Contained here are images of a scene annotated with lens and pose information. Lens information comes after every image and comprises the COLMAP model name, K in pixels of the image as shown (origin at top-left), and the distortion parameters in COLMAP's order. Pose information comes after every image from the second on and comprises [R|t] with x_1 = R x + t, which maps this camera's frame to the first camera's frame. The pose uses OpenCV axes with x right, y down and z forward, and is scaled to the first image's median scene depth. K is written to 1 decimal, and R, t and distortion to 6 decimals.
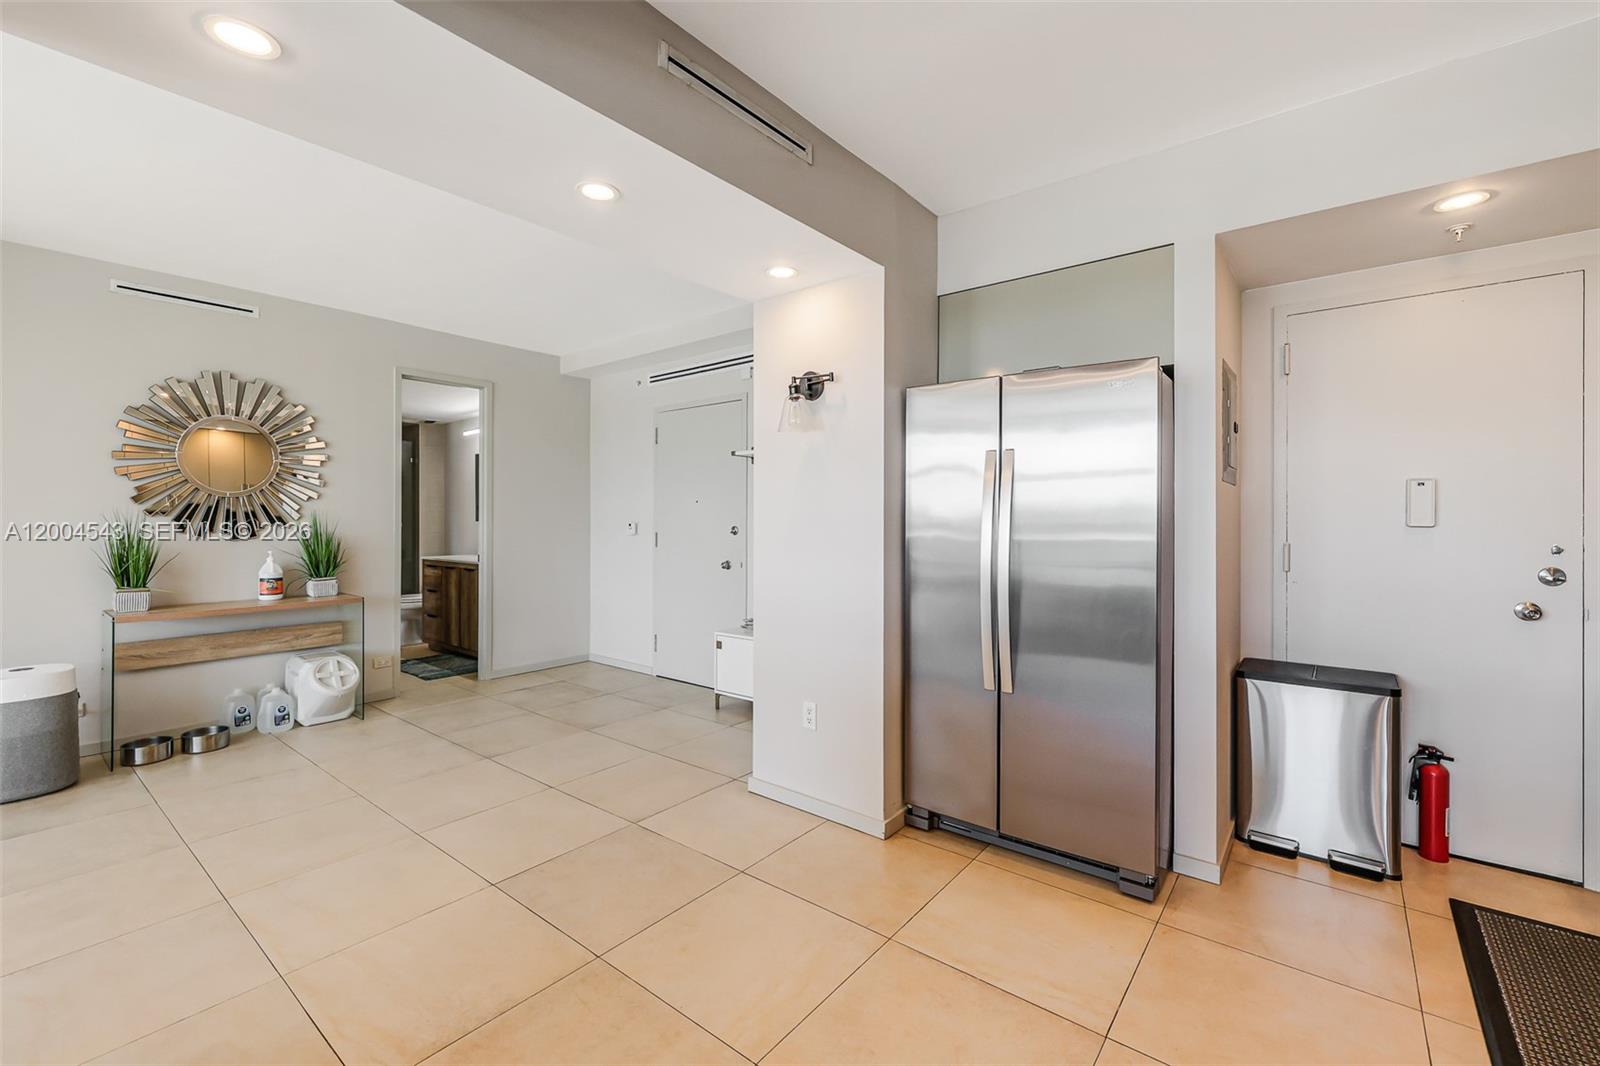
lens RADIAL K [[674.9, 0, 787.5], [0, 674.9, 516.4], [0, 0, 1]] dist [-0.003036, 0.001406]
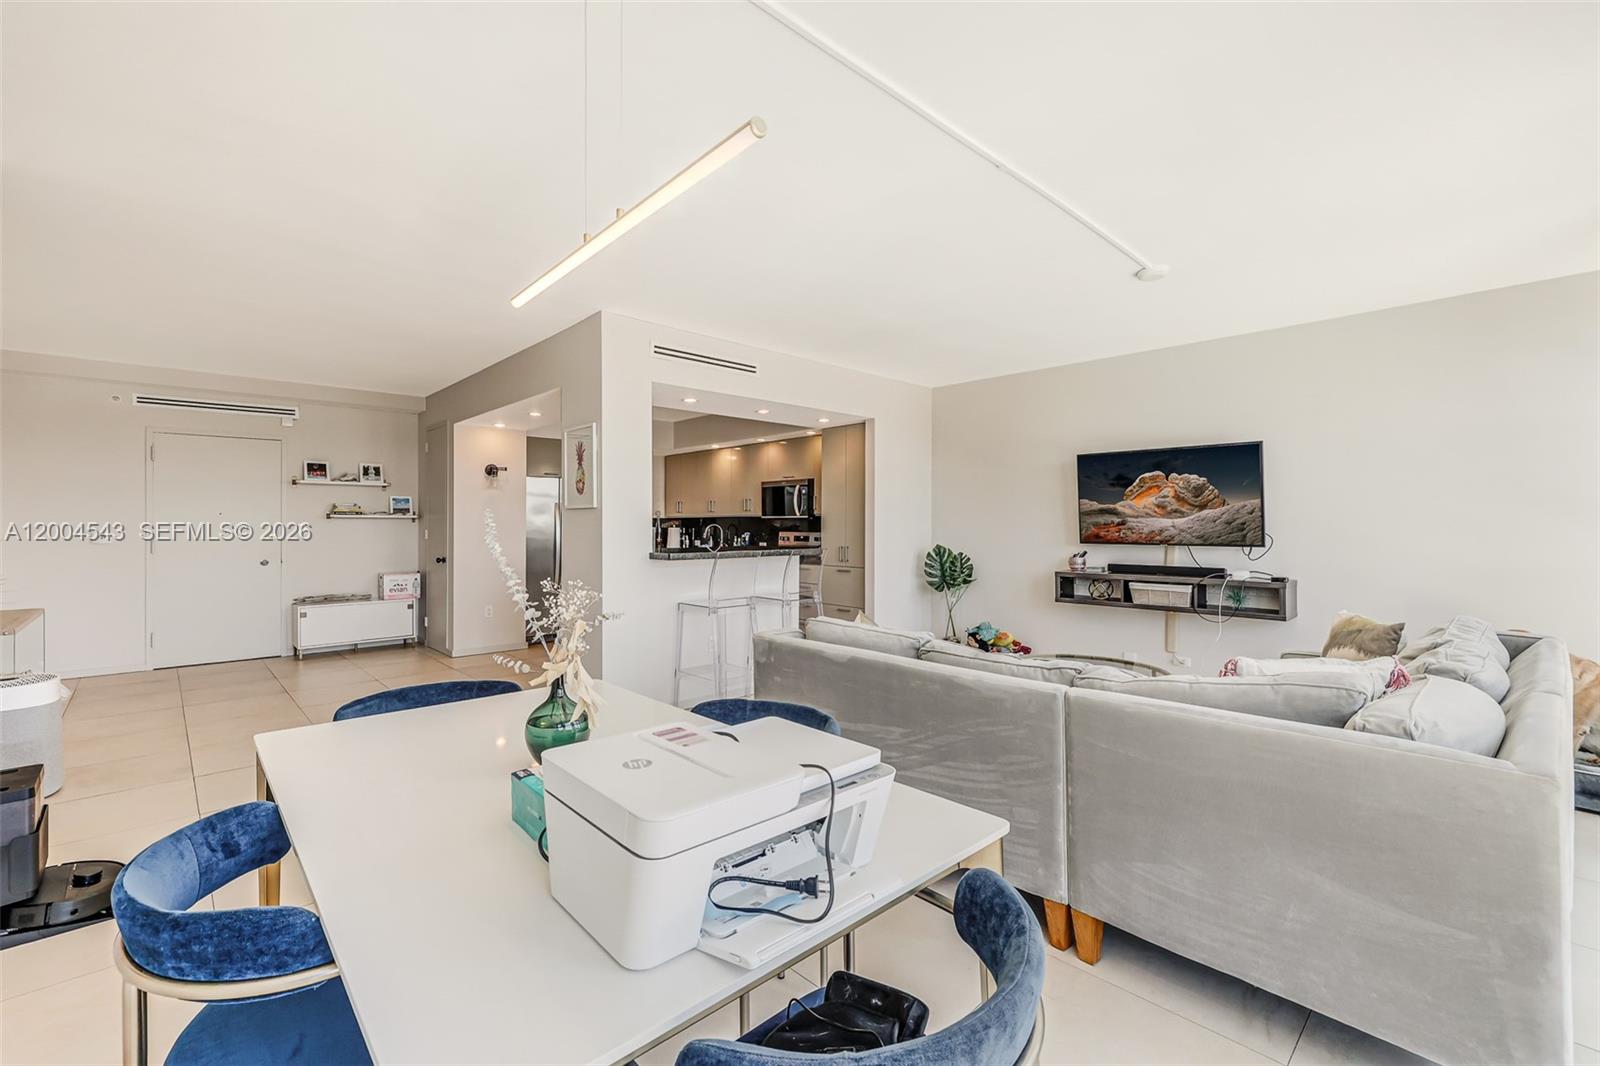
lens RADIAL K [[674.9, 0, 770.9], [0, 674.9, 525.3], [0, 0, 1]] dist [-0.003036, 0.001406]
pose [[0.156554, -0.002434, 0.987666, -2.260837], [-0.001564, 0.999995, 0.002712, -0.011309], [-0.987668, -0.001969, 0.156550, -0.341961]]
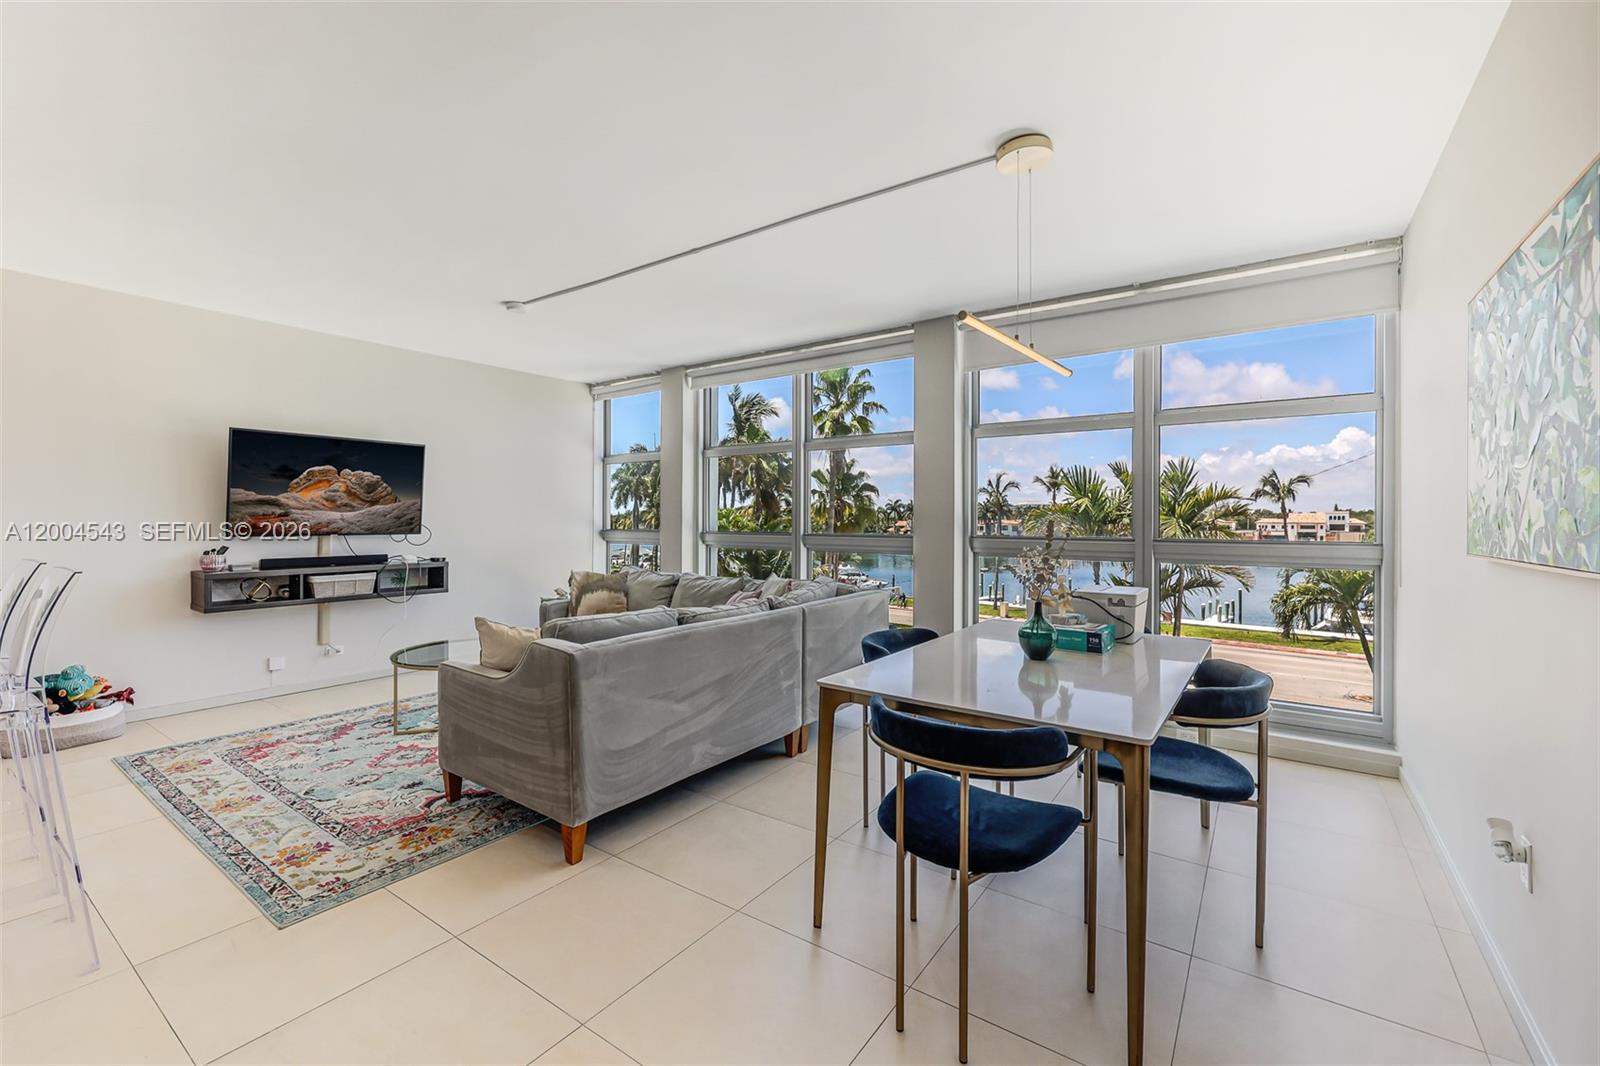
lens RADIAL K [[674.9, 0, 791.8], [0, 674.9, 522.8], [0, 0, 1]] dist [-0.003036, 0.001406]
pose [[-0.998002, -0.003621, -0.063074, -1.401397], [-0.003771, 0.999990, 0.002260, 0.002569], [0.063065, 0.002493, -0.998006, 0.766567]]
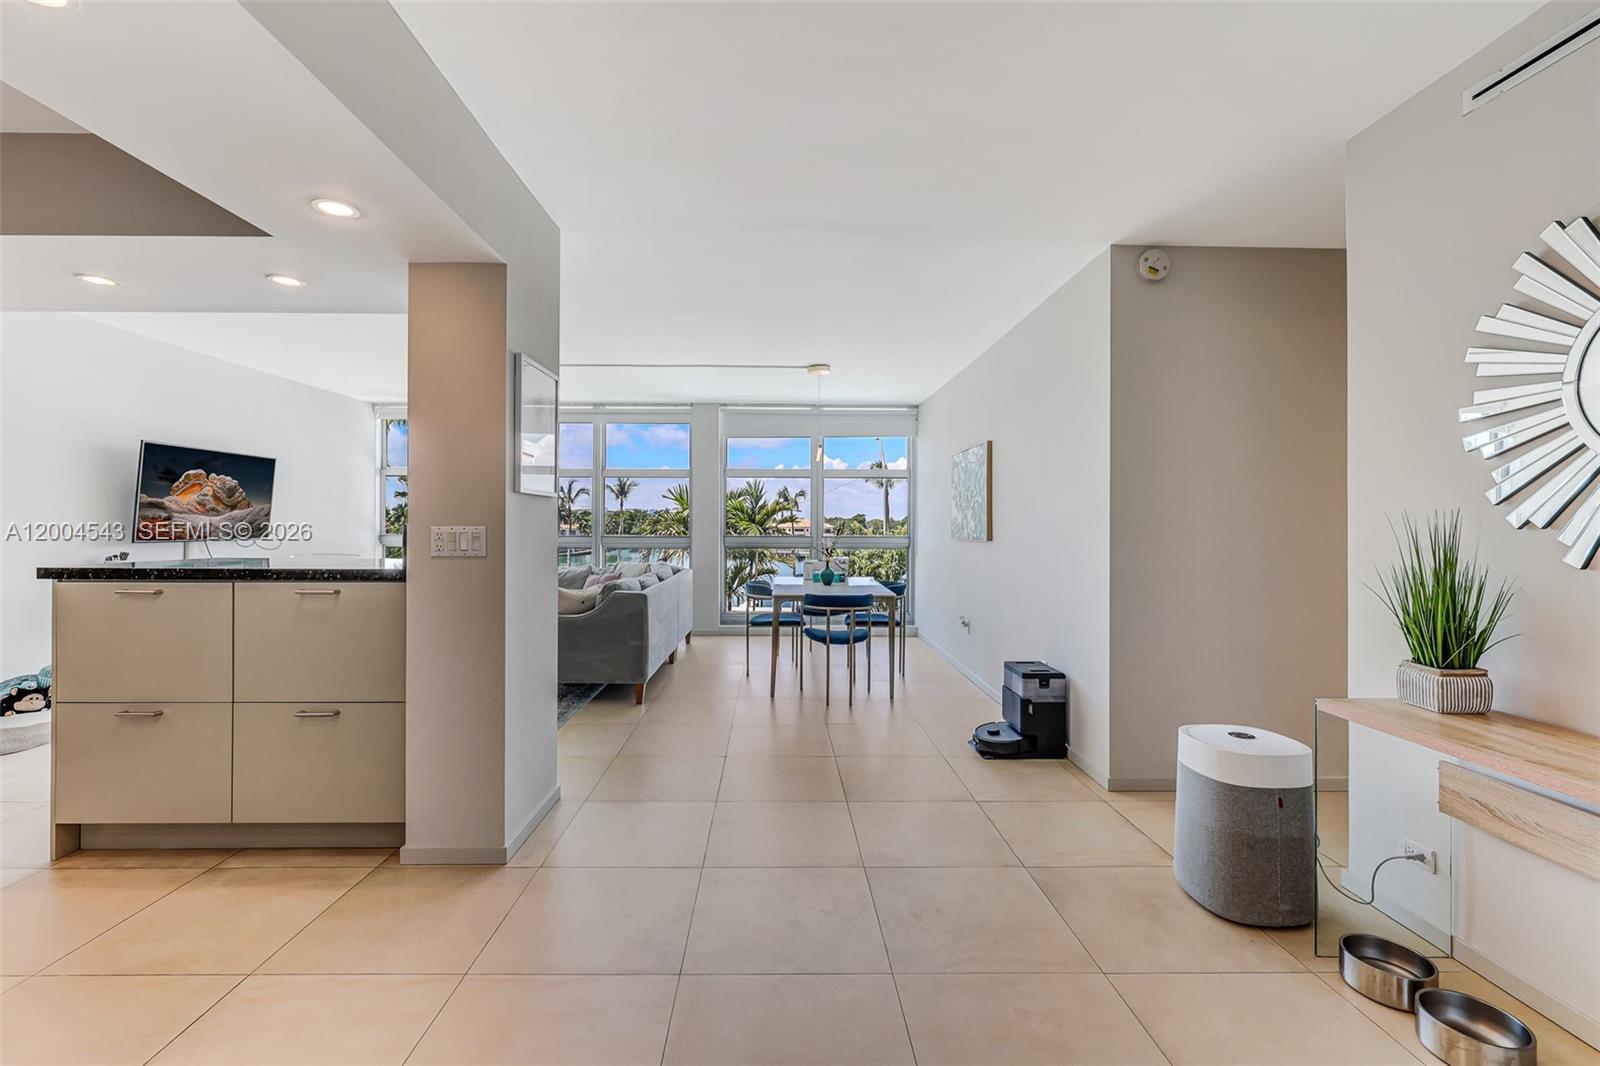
lens RADIAL K [[674.9, 0, 786.5], [0, 674.9, 524.4], [0, 0, 1]] dist [-0.003036, 0.001406]
pose [[-0.762309, -0.005270, -0.647192, -0.306573], [-0.003503, 0.999986, -0.004016, 0.000356], [0.647204, -0.000795, -0.762317, 1.439185]]
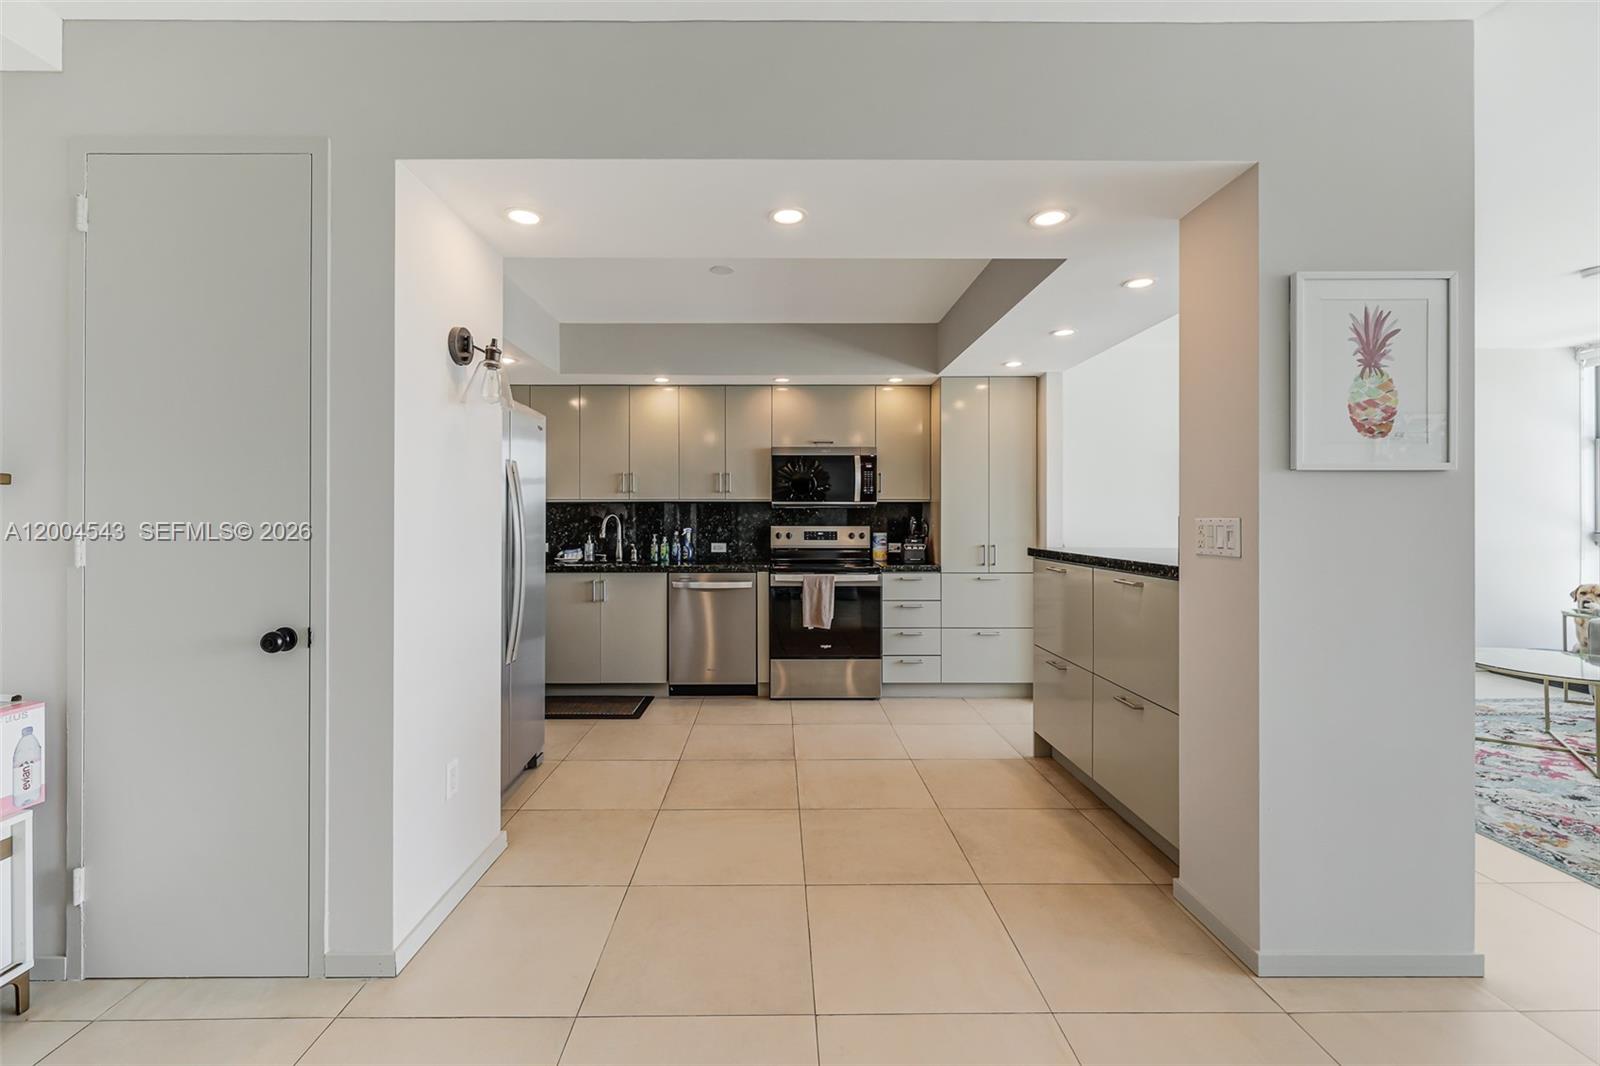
lens RADIAL K [[674.9, 0, 781.4], [0, 674.9, 516.0], [0, 0, 1]] dist [-0.003036, 0.001406]
pose [[-0.639595, 0.000318, 0.768712, -0.836657], [-0.002320, 0.999995, -0.002344, 0.001676], [-0.768709, -0.003283, -0.639591, 1.288865]]
